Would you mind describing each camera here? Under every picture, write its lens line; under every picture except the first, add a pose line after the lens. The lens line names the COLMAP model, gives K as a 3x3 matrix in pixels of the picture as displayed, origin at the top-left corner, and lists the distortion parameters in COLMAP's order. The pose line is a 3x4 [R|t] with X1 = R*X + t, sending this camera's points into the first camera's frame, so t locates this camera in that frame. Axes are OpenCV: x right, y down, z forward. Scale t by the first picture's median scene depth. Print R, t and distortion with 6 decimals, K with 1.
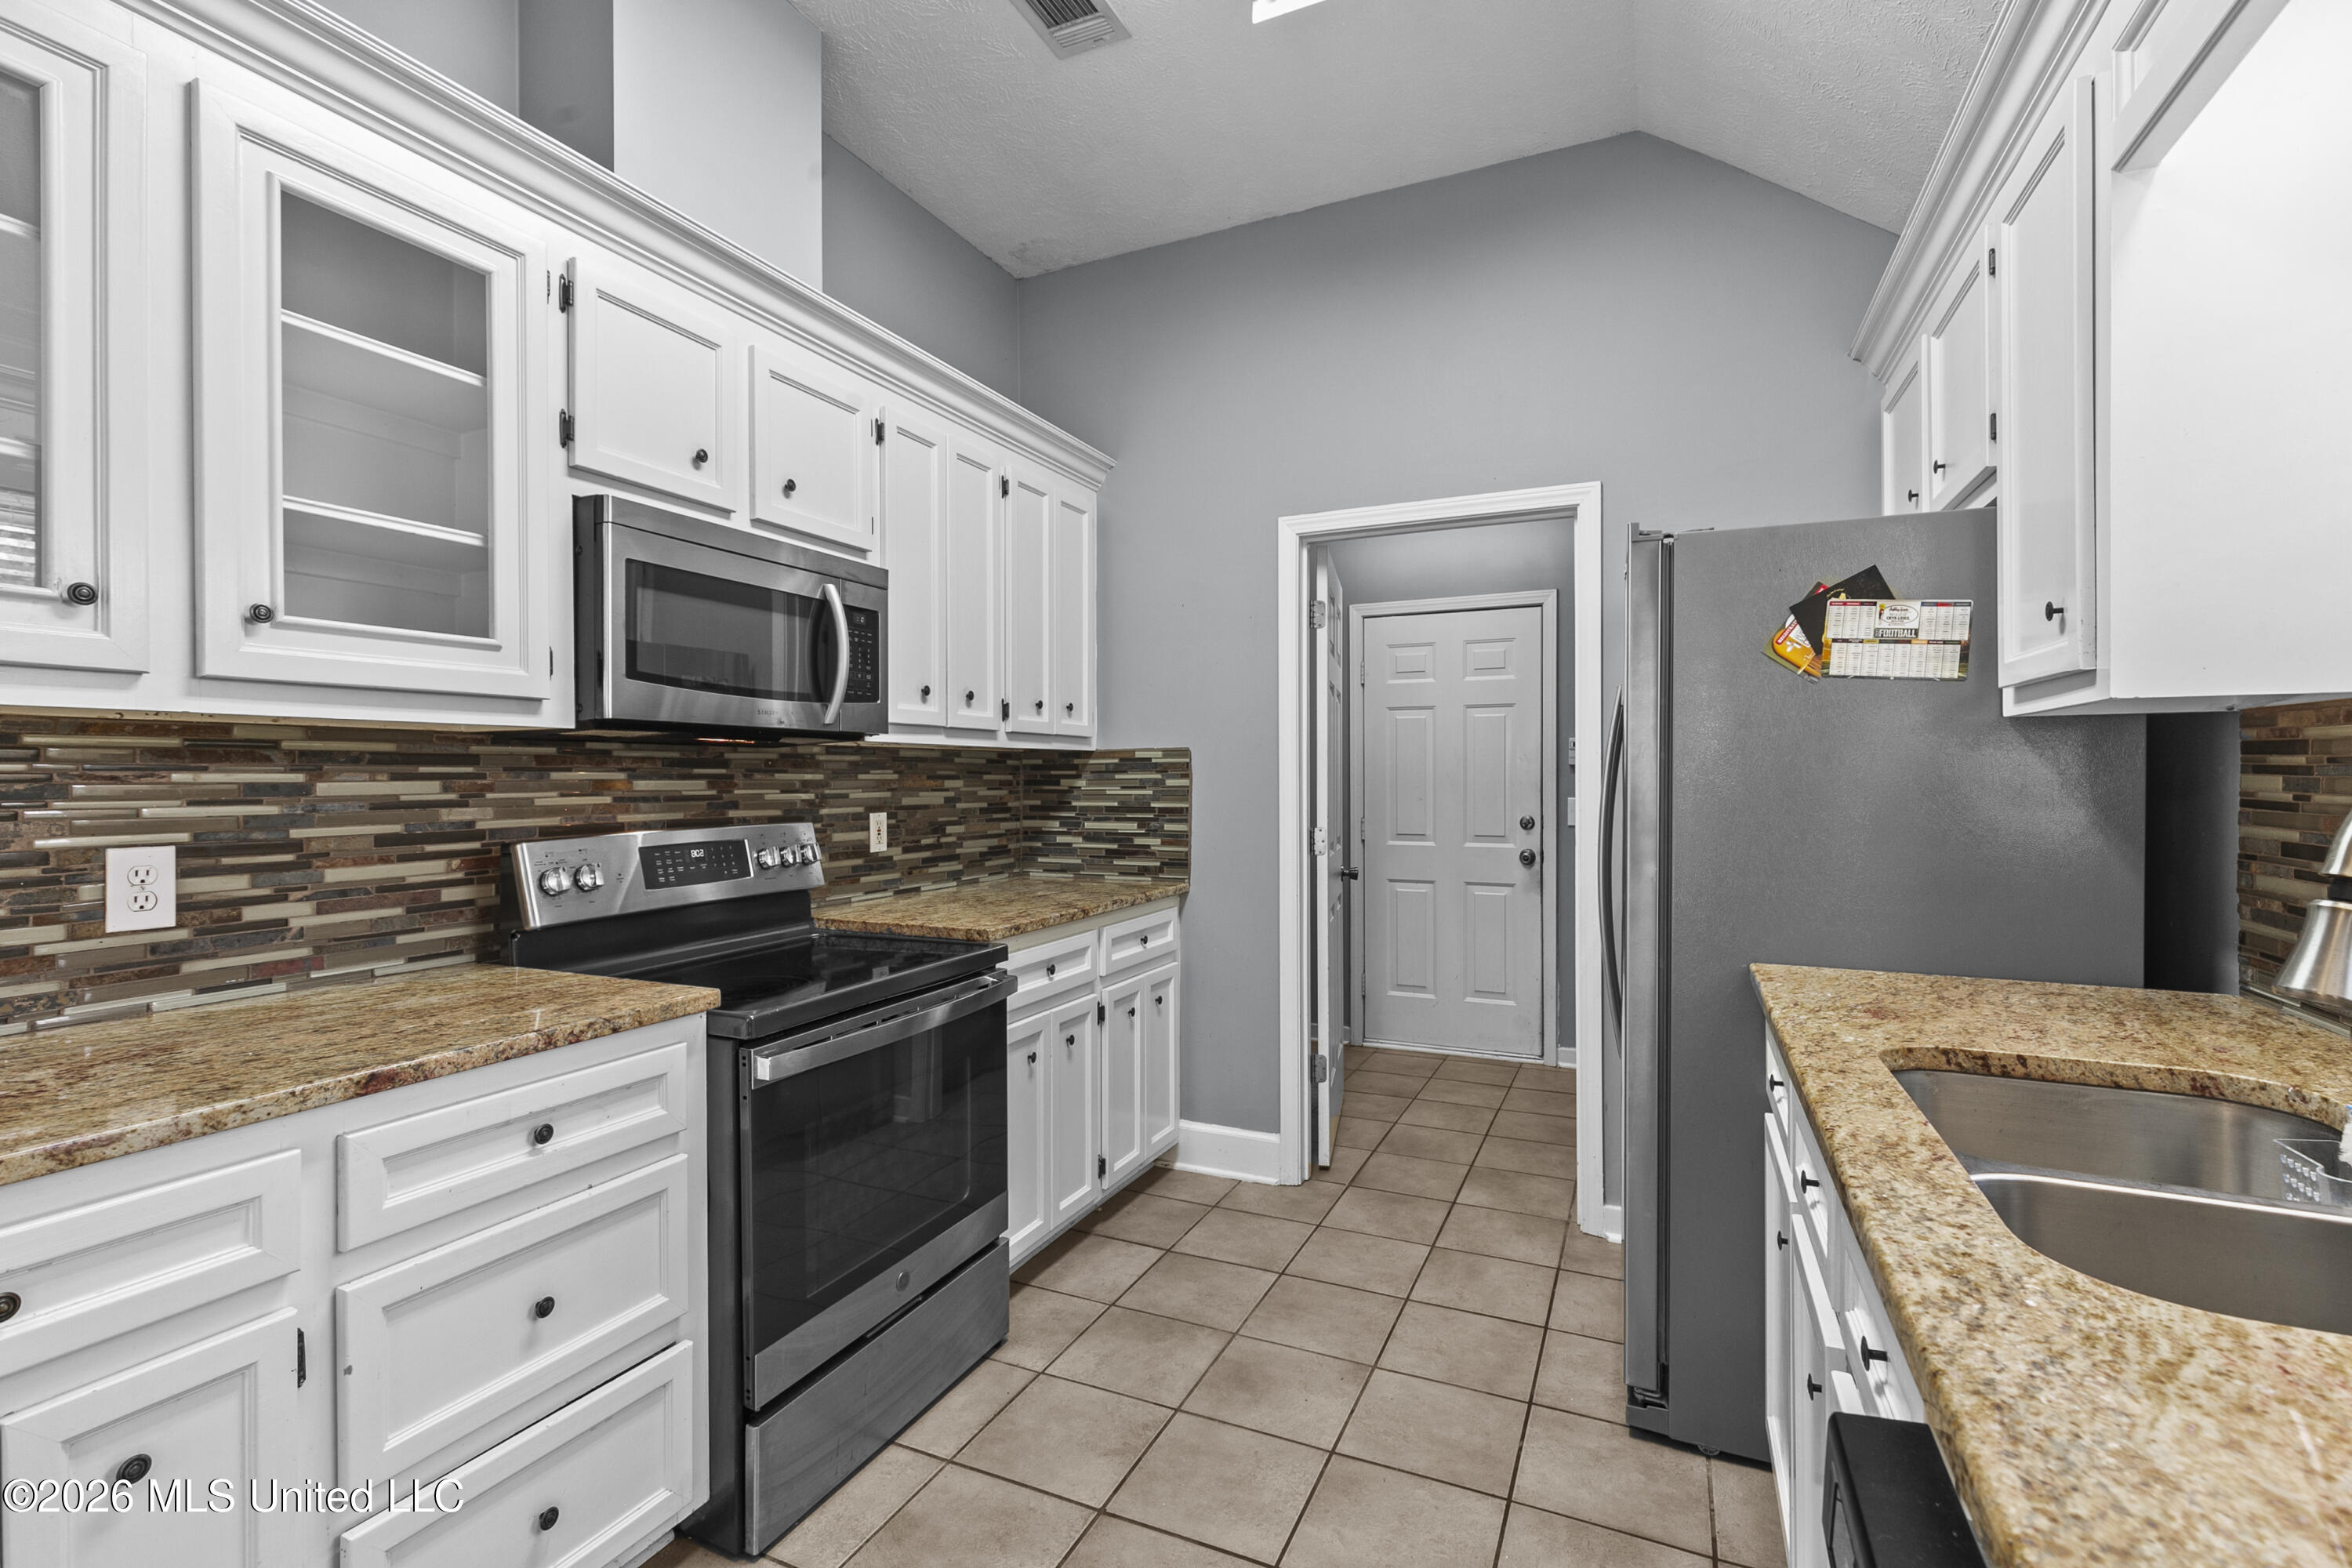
lens RADIAL K [[1068.3, 0, 1163.7], [0, 1068.3, 777.3], [0, 0, 1]] dist [0.009647, -0.001201]
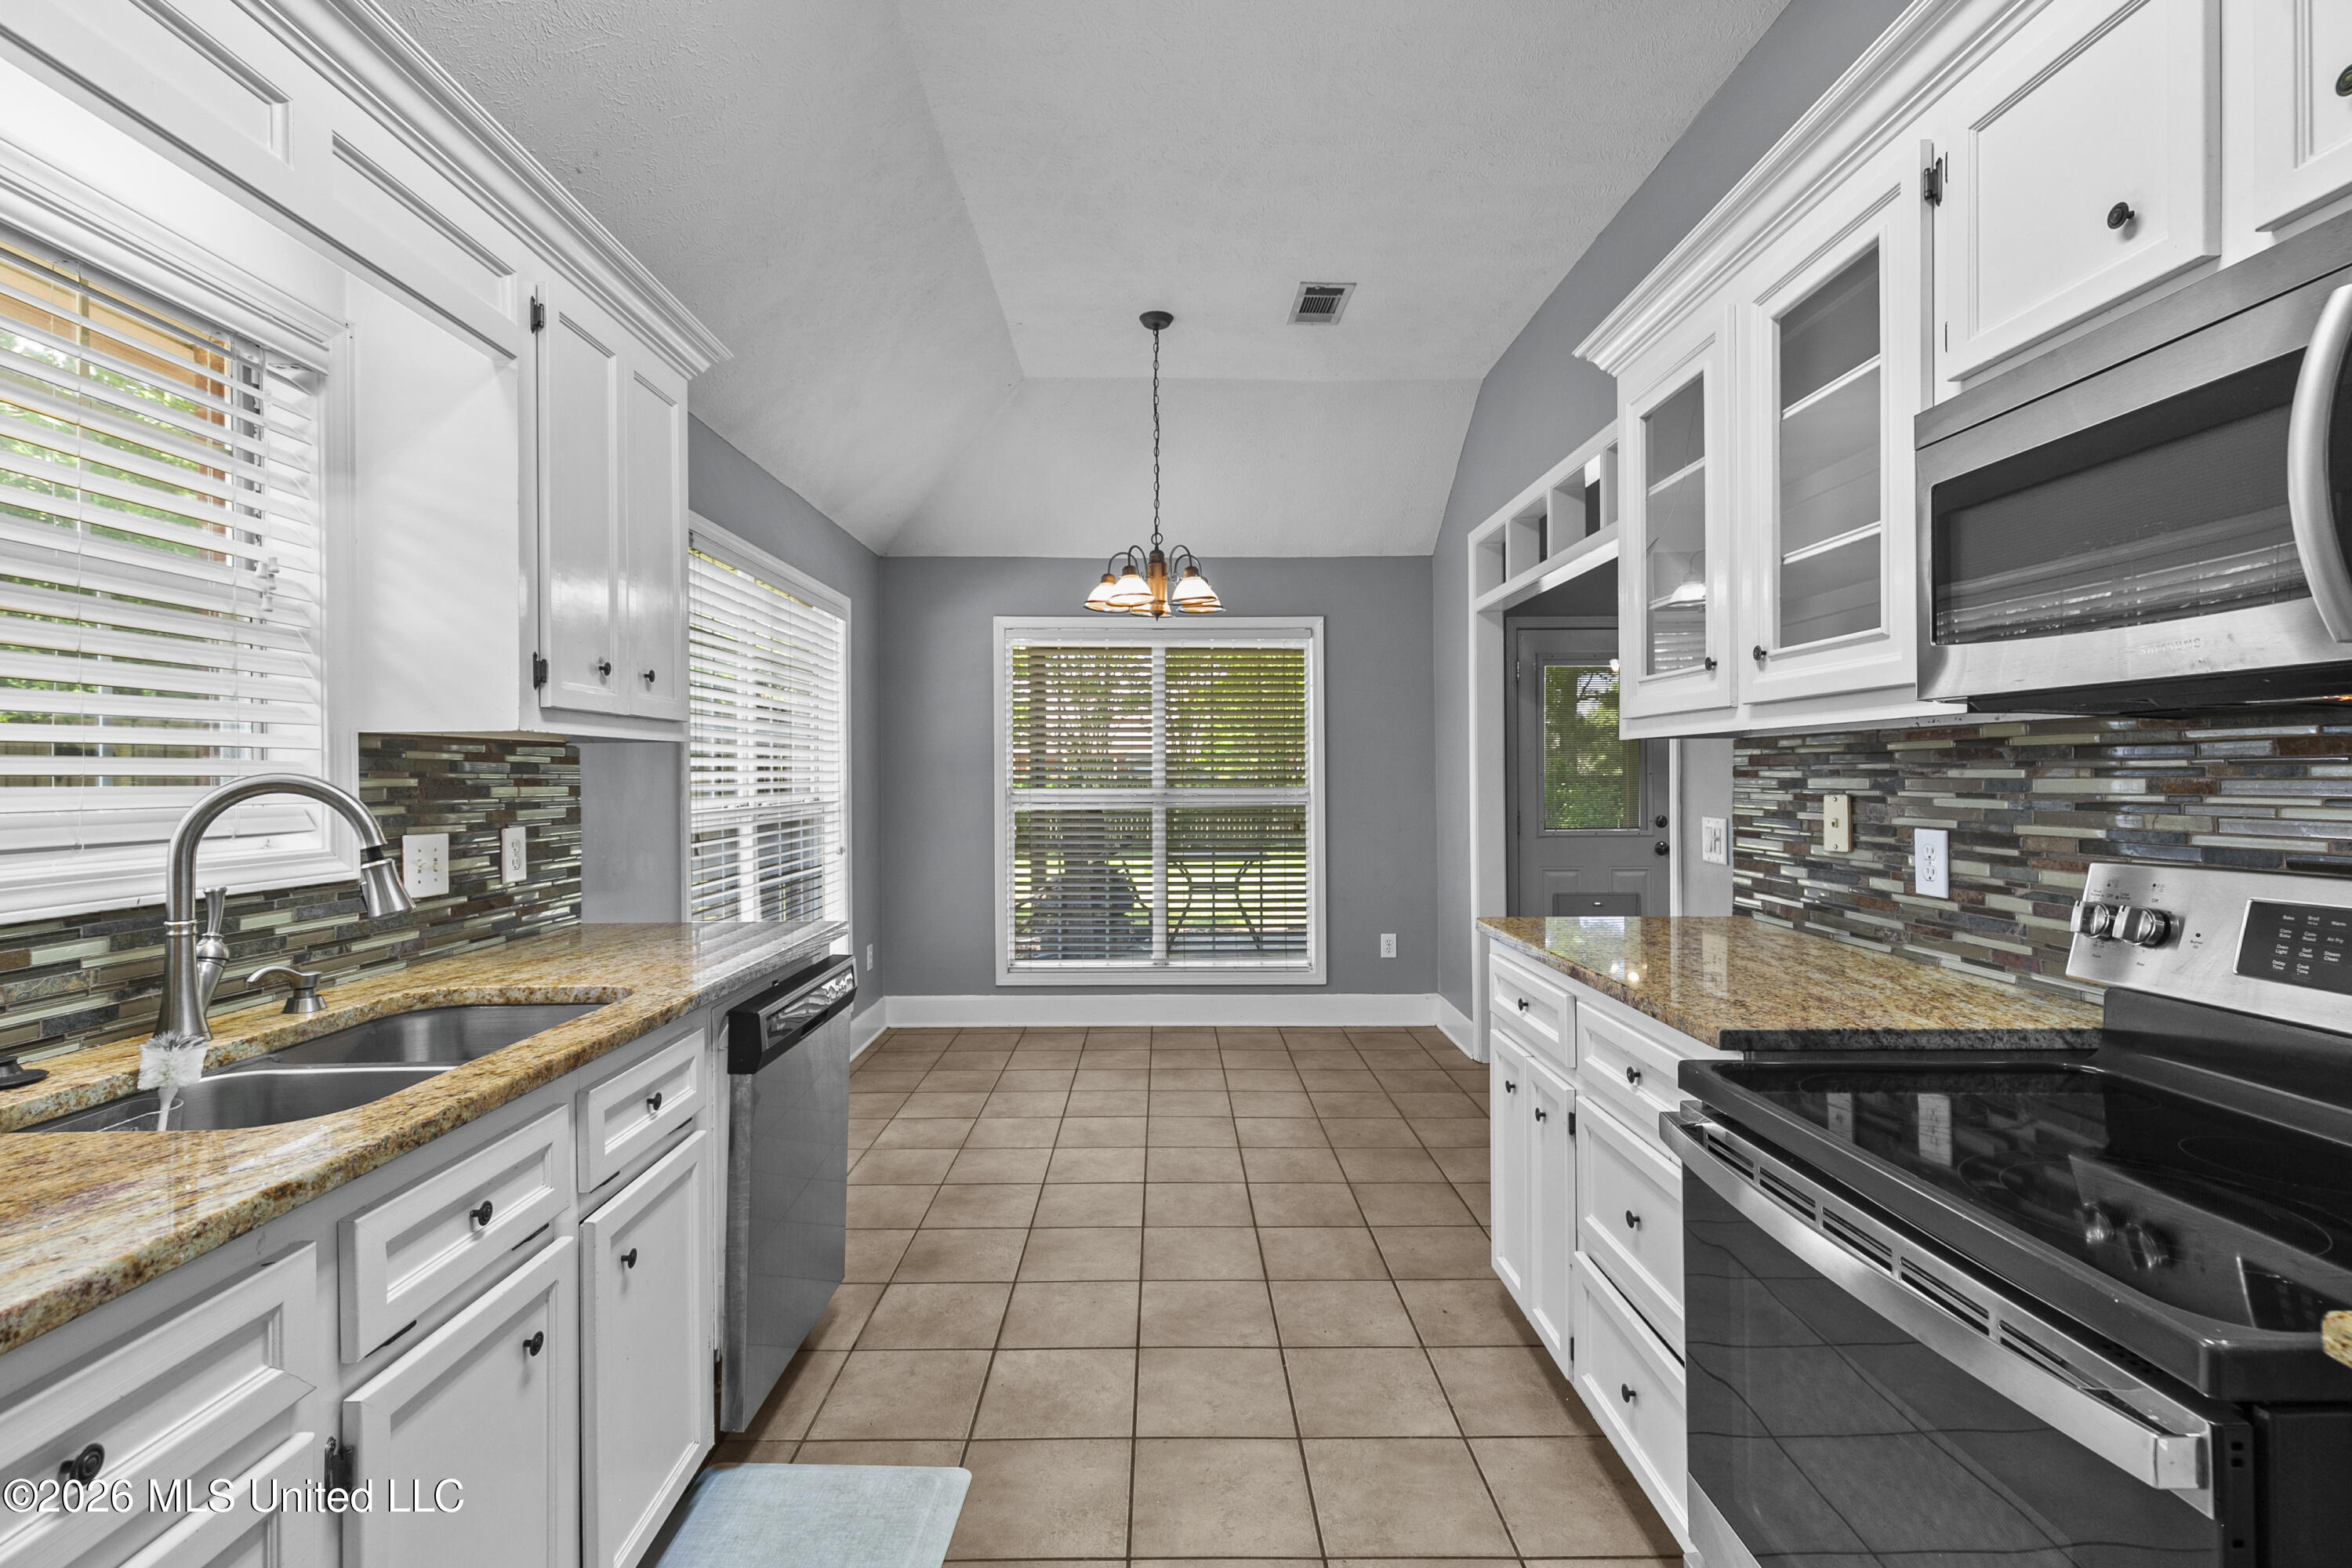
lens RADIAL K [[1068.3, 0, 1168.7], [0, 1068.3, 770.2], [0, 0, 1]] dist [0.009647, -0.001201]
pose [[-0.902685, 0.002003, -0.430296, 0.354306], [0.002369, 0.999997, -0.000315, -0.004953], [0.430295, -0.001303, -0.902688, 1.630109]]
